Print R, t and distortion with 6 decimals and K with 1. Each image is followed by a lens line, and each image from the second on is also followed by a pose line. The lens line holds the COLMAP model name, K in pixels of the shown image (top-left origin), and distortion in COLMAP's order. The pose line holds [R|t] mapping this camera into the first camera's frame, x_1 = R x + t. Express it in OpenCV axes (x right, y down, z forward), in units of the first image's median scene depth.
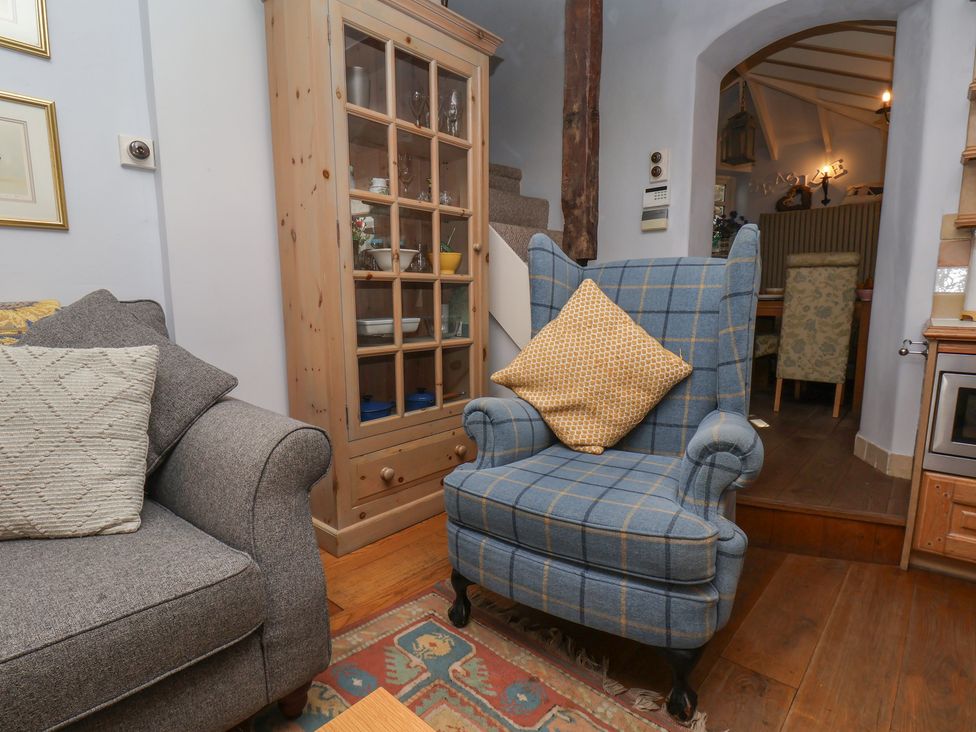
lens RADIAL K [[525.0, 0, 475.8], [0, 525.0, 378.9], [0, 0, 1]] dist [-0.000040, -0.009101]
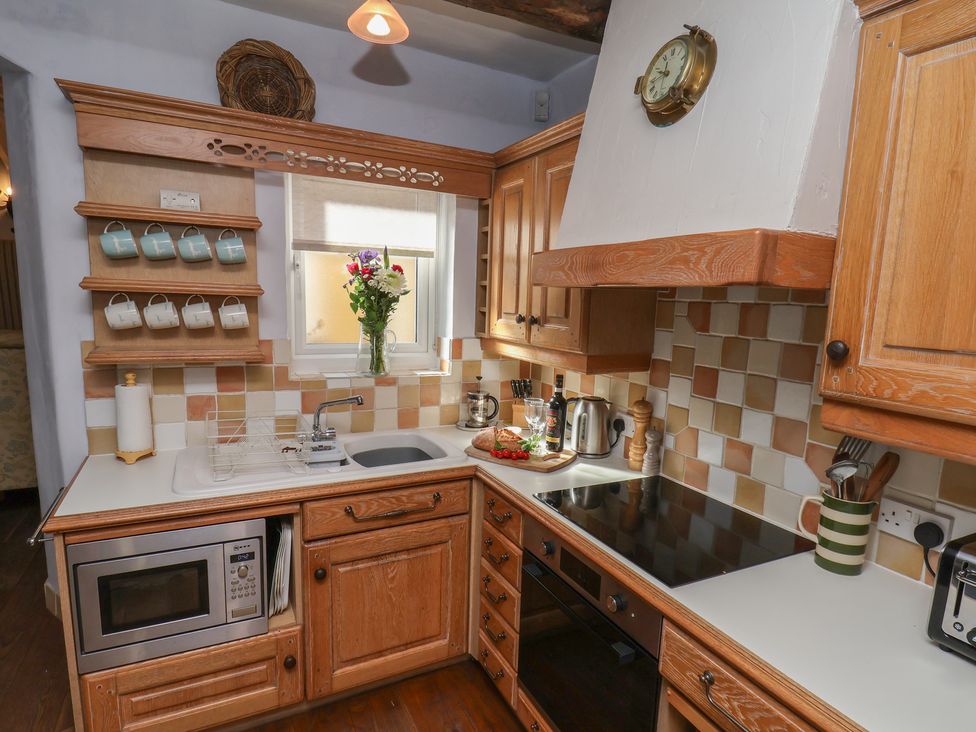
lens RADIAL K [[555.2, 0, 502.8], [0, 555.2, 382.1], [0, 0, 1]] dist [0.000689, -0.010248]
pose [[0.361792, -0.129259, 0.923255, 0.308152], [0.100977, 0.989948, 0.099027, -0.282427], [-0.926774, 0.057400, 0.371207, 0.008946]]
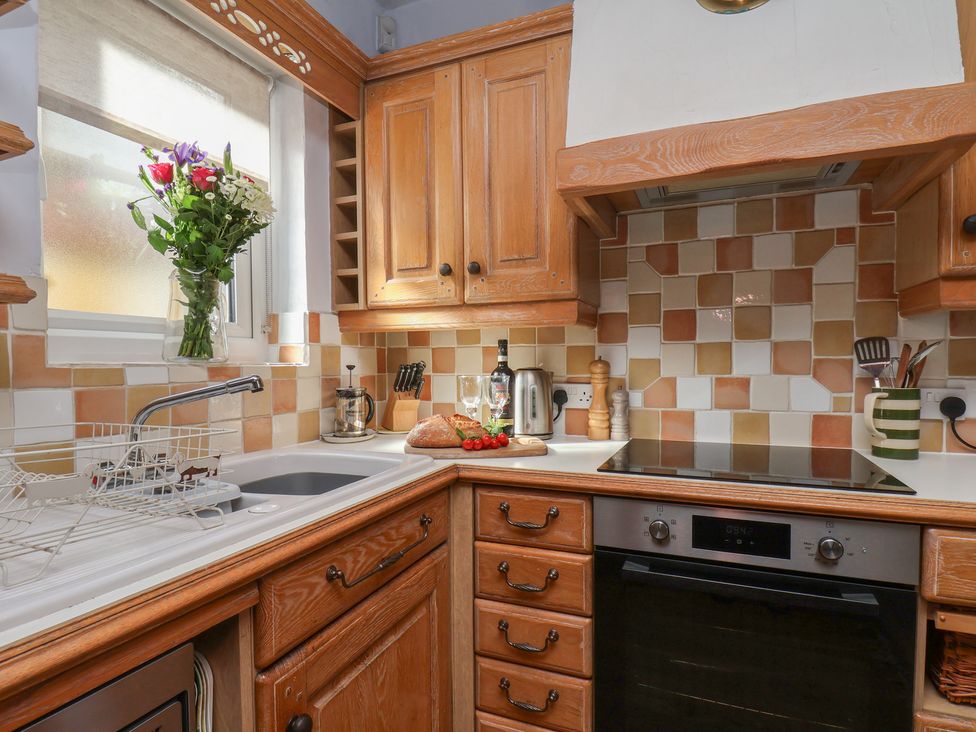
lens RADIAL K [[525.0, 0, 498.4], [0, 525.0, 379.3], [0, 0, 1]] dist [-0.000040, -0.009101]
pose [[-0.327388, -0.023328, 0.944602, 0.588579], [0.149949, 0.985744, 0.076315, -0.177743], [-0.932916, 0.166627, -0.319222, 0.600163]]
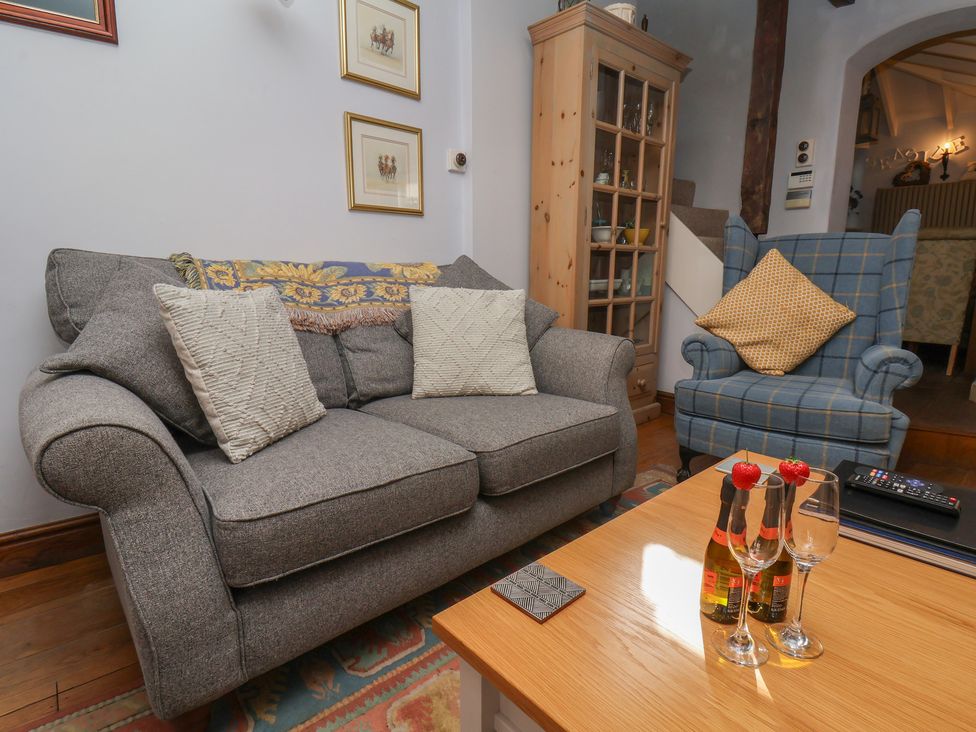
lens RADIAL K [[525.0, 0, 475.2], [0, 525.0, 378.4], [0, 0, 1]] dist [-0.000040, -0.009101]
pose [[0.993588, 0.026944, -0.109801, -0.344906], [-0.021626, 0.998548, 0.049342, 0.081261], [0.110971, -0.046651, 0.992728, -0.387040]]
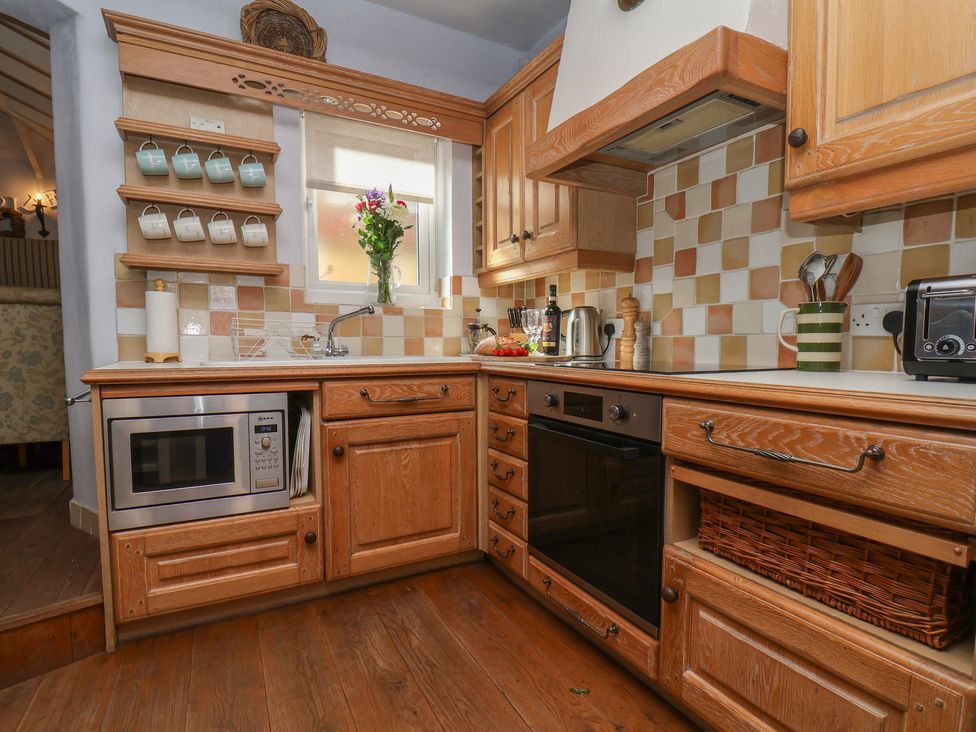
lens RADIAL K [[525.0, 0, 501.2], [0, 525.0, 381.2], [0, 0, 1]] dist [-0.000040, -0.009101]
pose [[0.343730, -0.061734, 0.937037, 0.246054], [0.140344, 0.990007, 0.013741, 0.002777], [-0.928522, 0.126784, 0.348959, 0.045351]]
